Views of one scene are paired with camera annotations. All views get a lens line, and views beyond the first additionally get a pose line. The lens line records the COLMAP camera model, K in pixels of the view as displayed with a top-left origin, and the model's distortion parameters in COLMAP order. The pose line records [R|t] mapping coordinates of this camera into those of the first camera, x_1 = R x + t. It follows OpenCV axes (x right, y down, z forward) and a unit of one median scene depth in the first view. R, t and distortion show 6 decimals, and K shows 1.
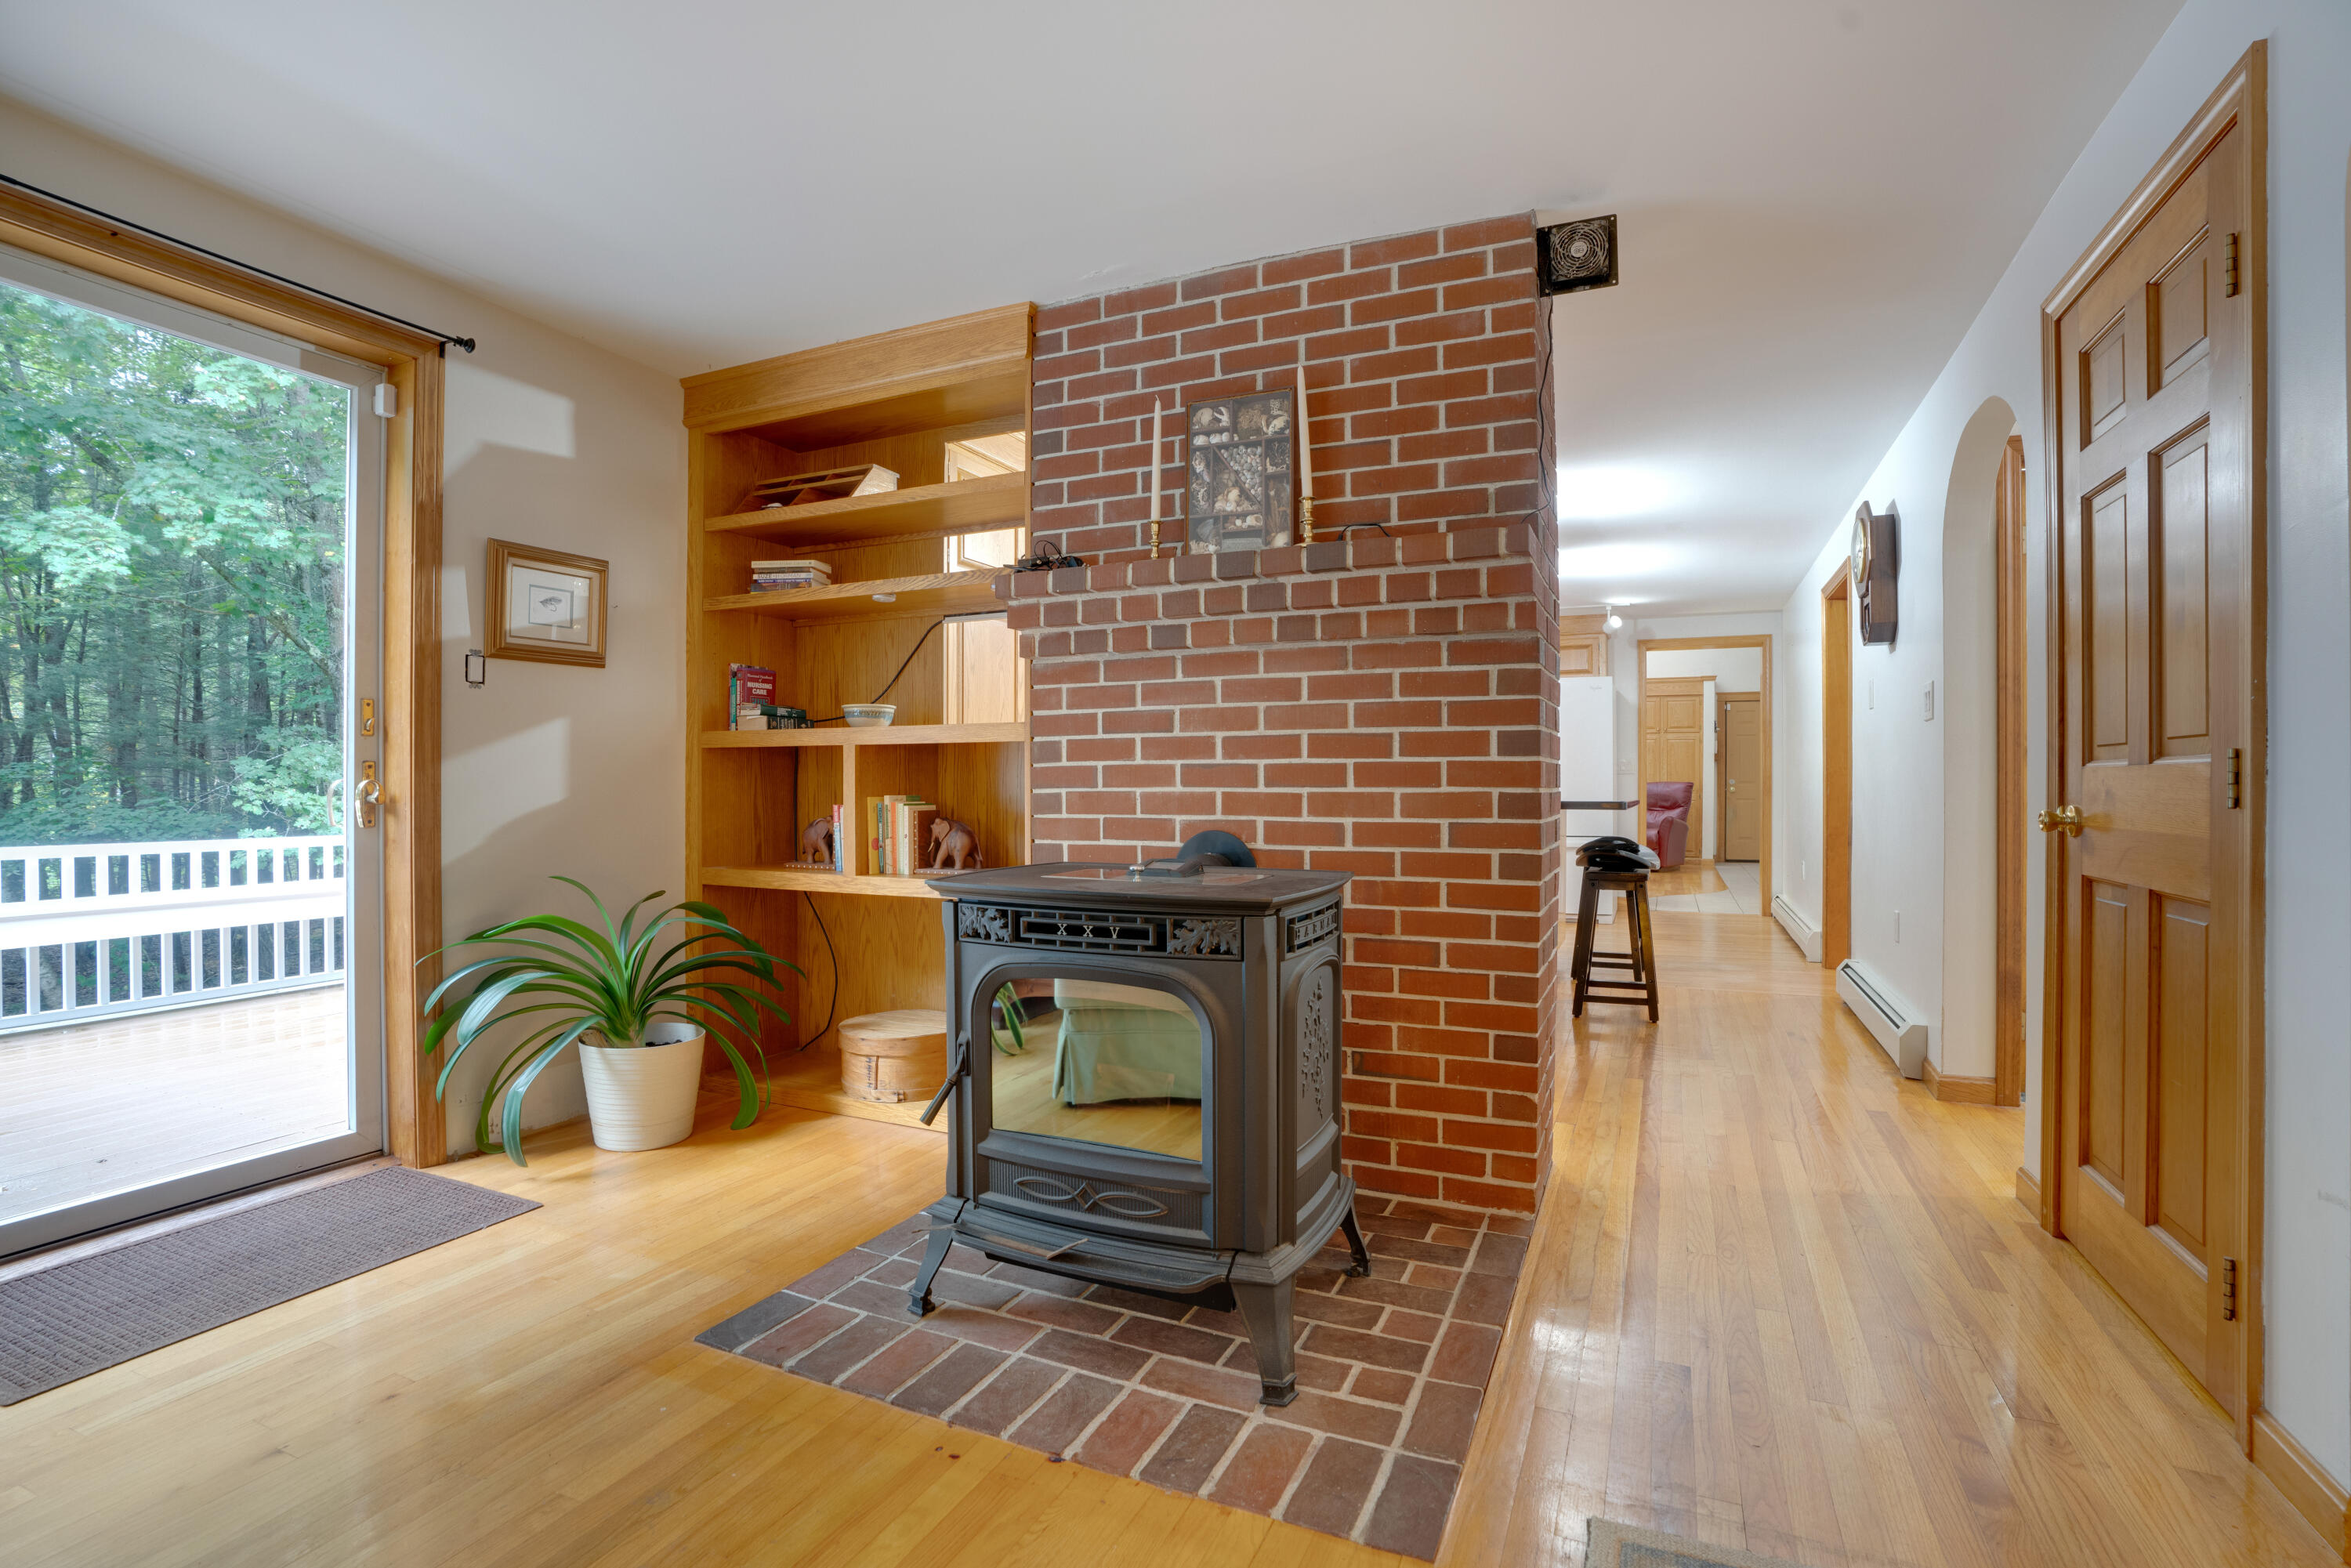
lens RADIAL K [[1079.9, 0, 1187.6], [0, 1079.9, 786.2], [0, 0, 1]] dist [-0.064723, 0.023413]
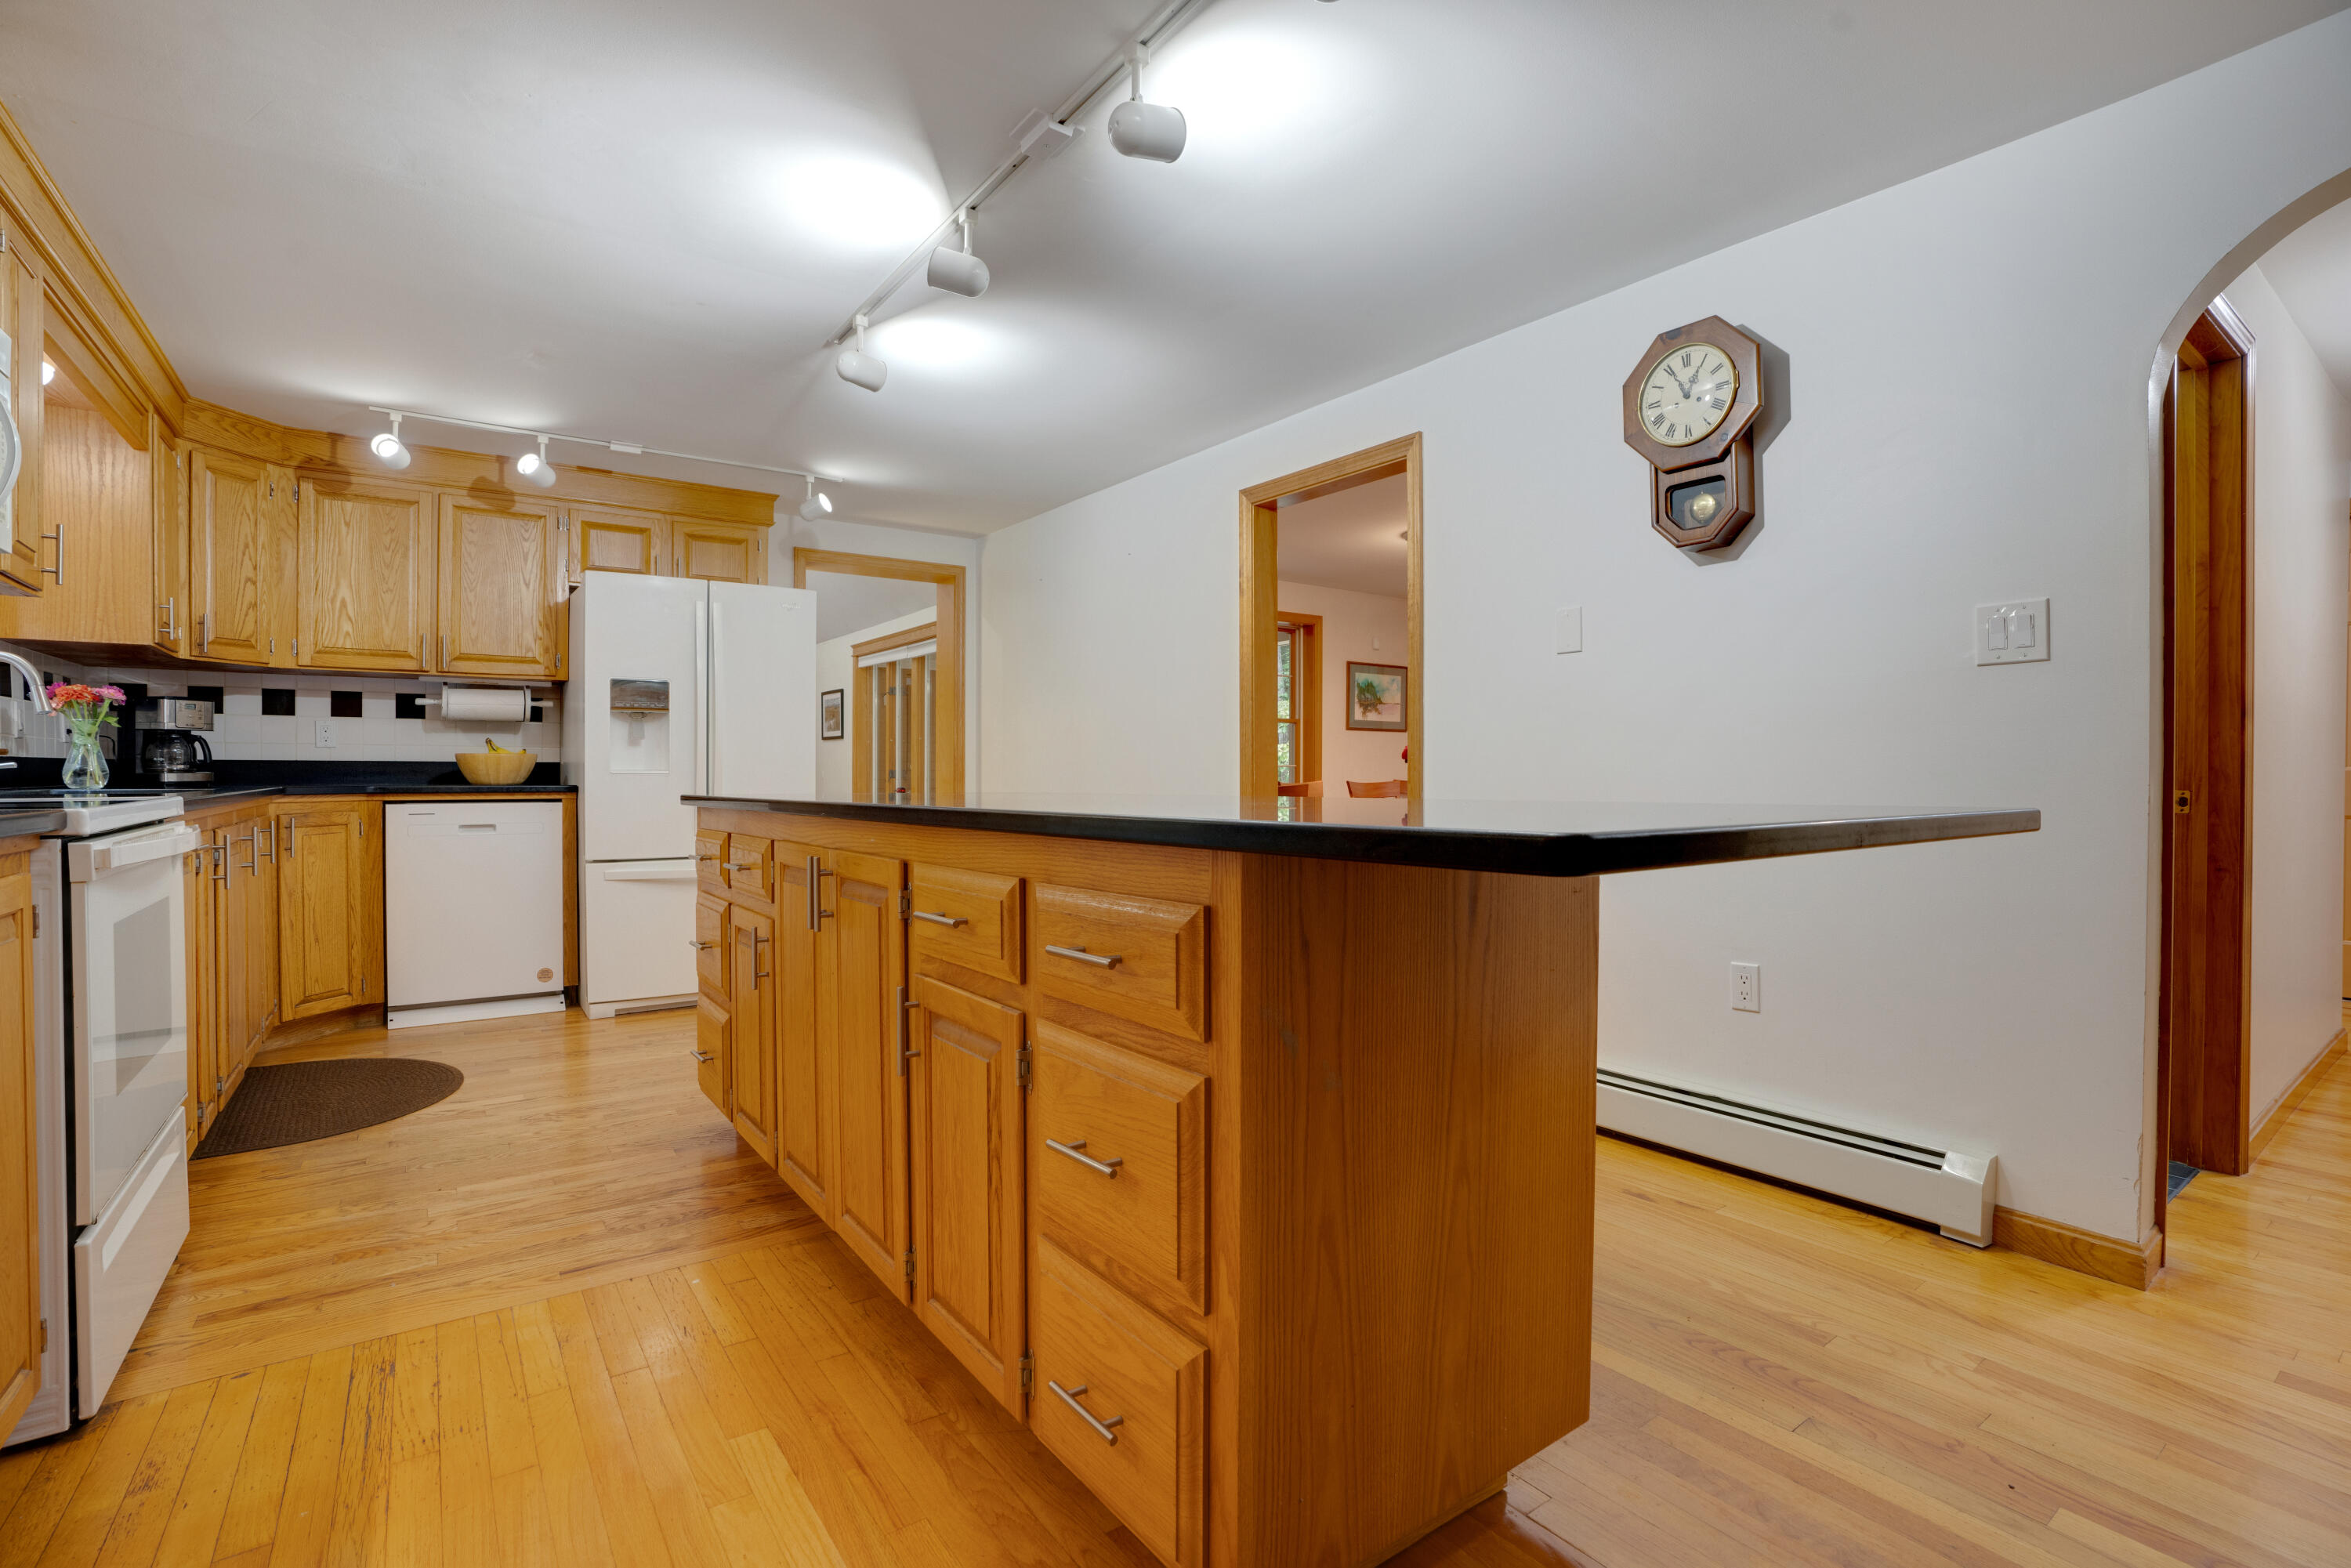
lens RADIAL K [[1079.9, 0, 1173.3], [0, 1079.9, 763.8], [0, 0, 1]] dist [-0.064723, 0.023413]
pose [[0.516690, 0.006045, 0.856151, -0.015531], [0.000193, 0.999974, -0.007177, 0.000108], [-0.856173, 0.003874, 0.516675, 0.375569]]
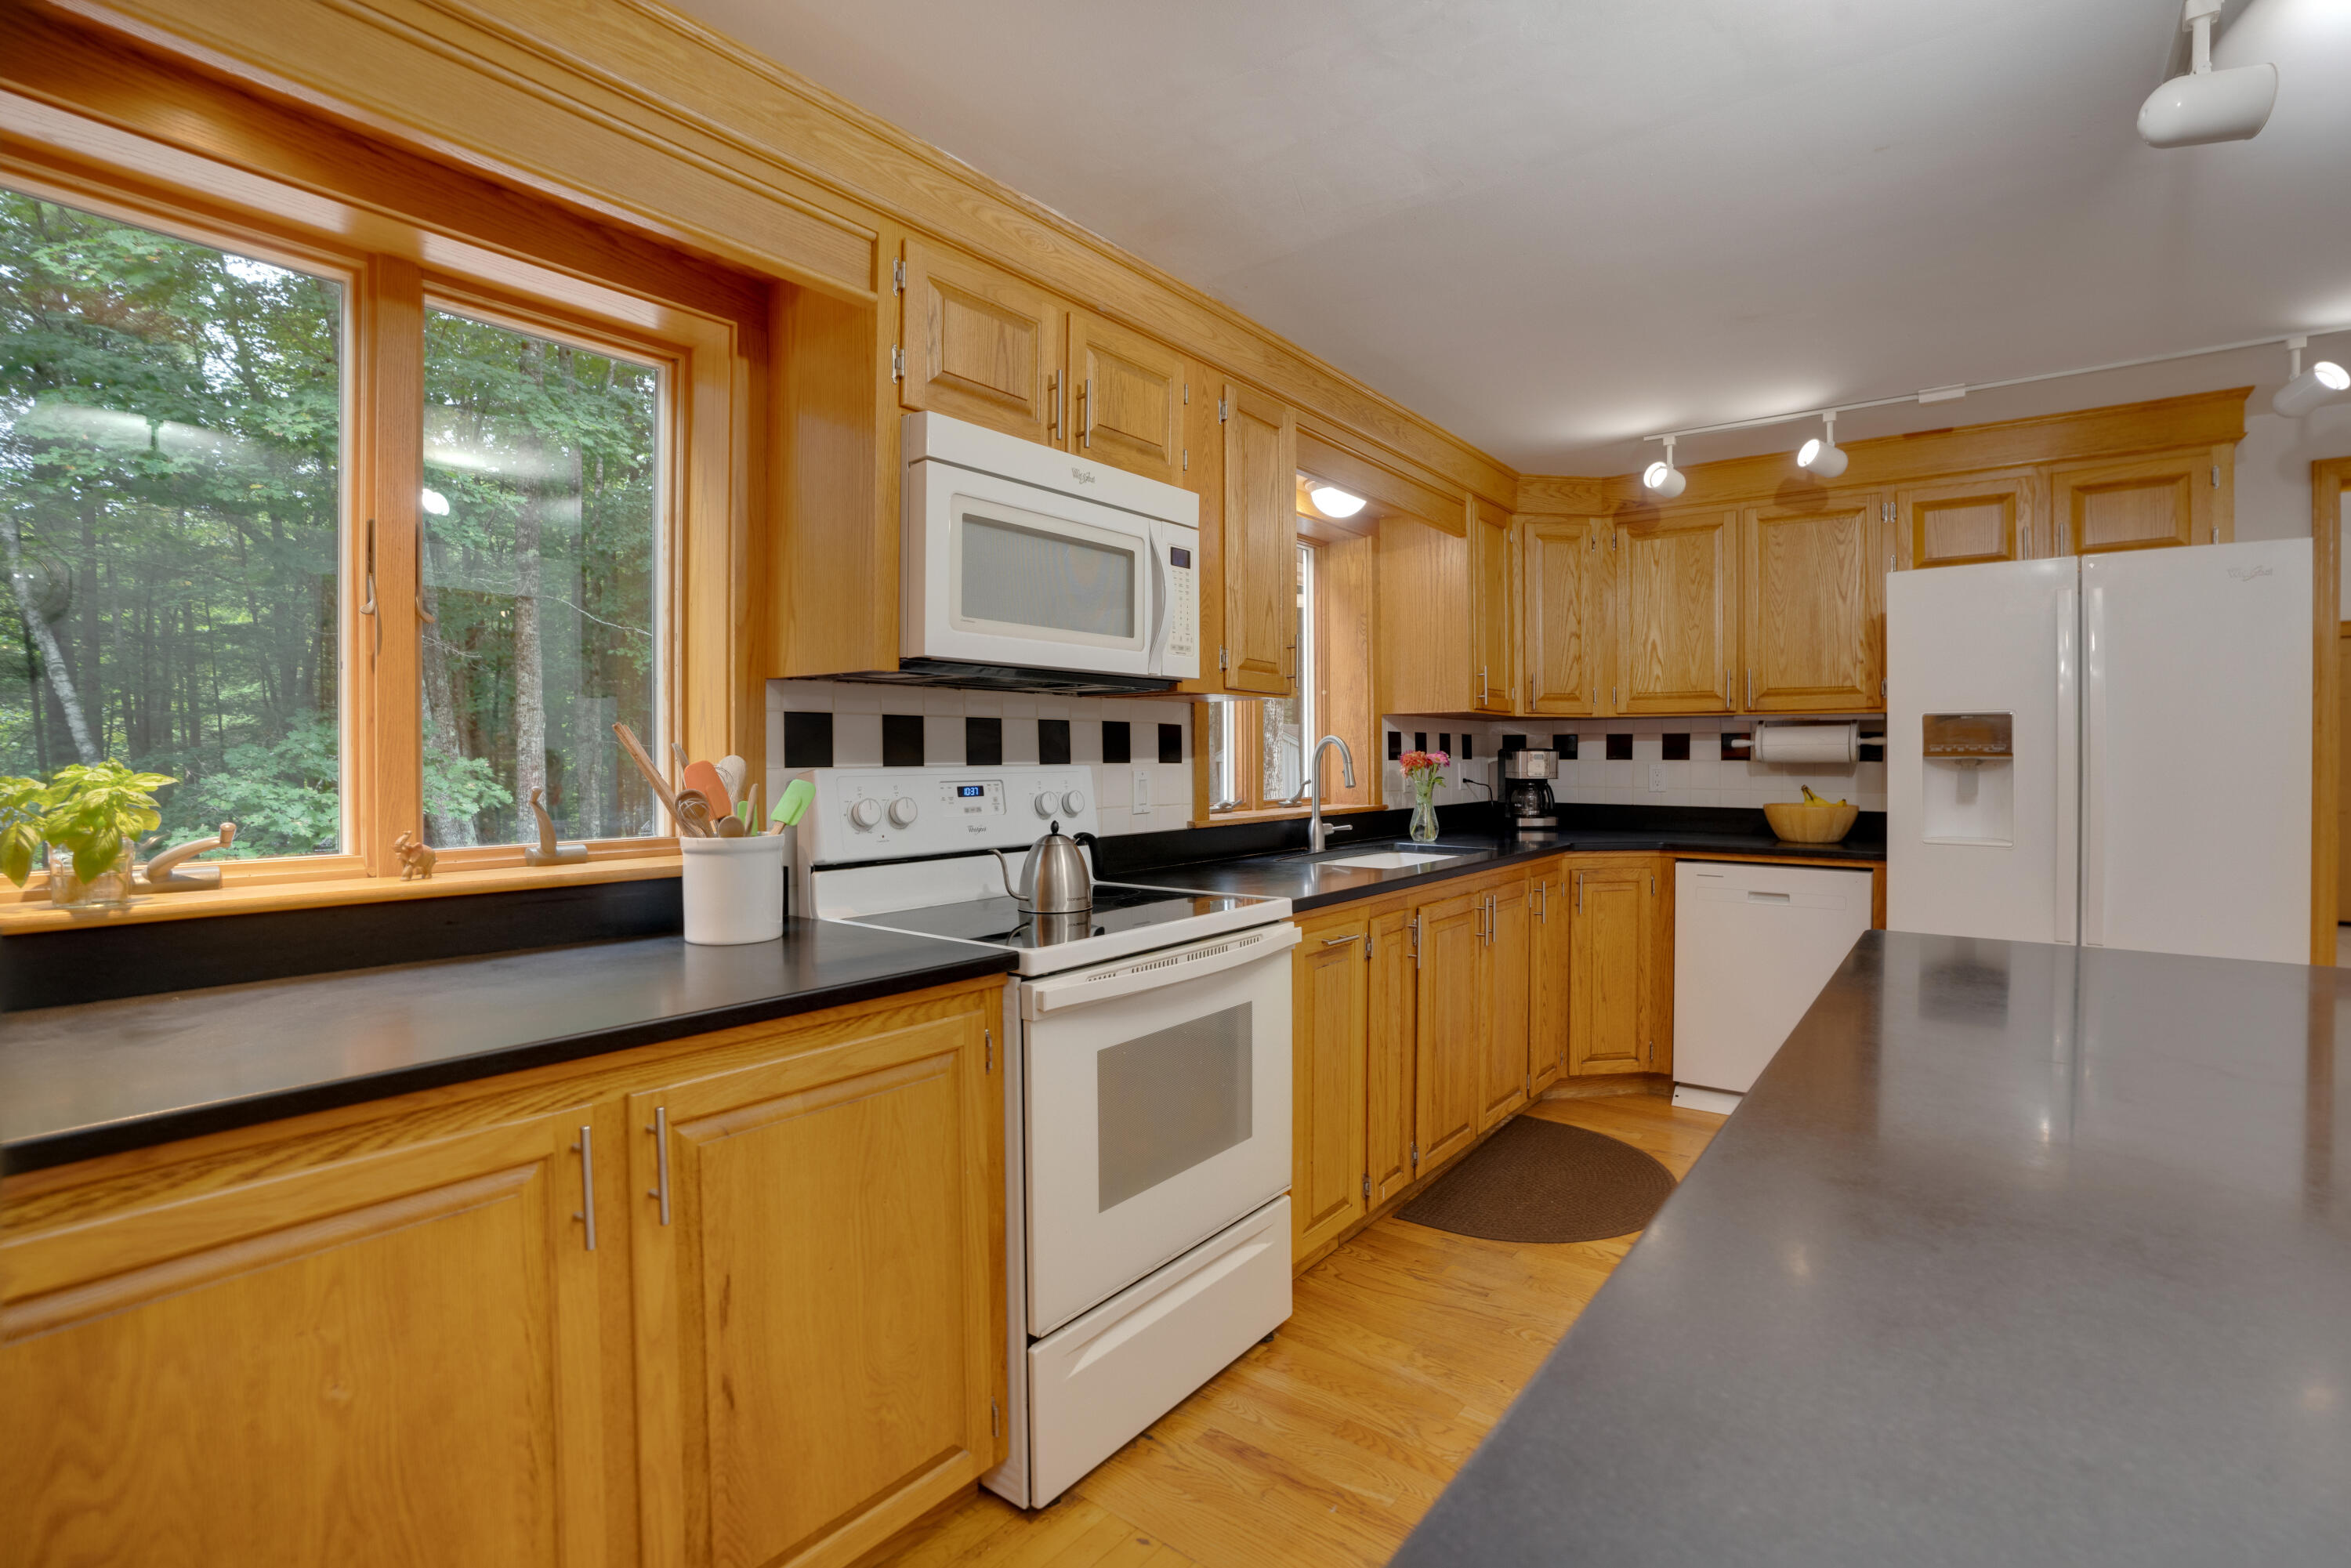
lens RADIAL K [[1079.9, 0, 1195.7], [0, 1079.9, 766.8], [0, 0, 1]] dist [-0.064723, 0.023413]
pose [[0.971734, 0.000979, -0.236076, 0.091588], [0.000927, 0.999968, 0.007959, -0.023210], [0.236076, -0.007953, 0.971702, 0.432573]]
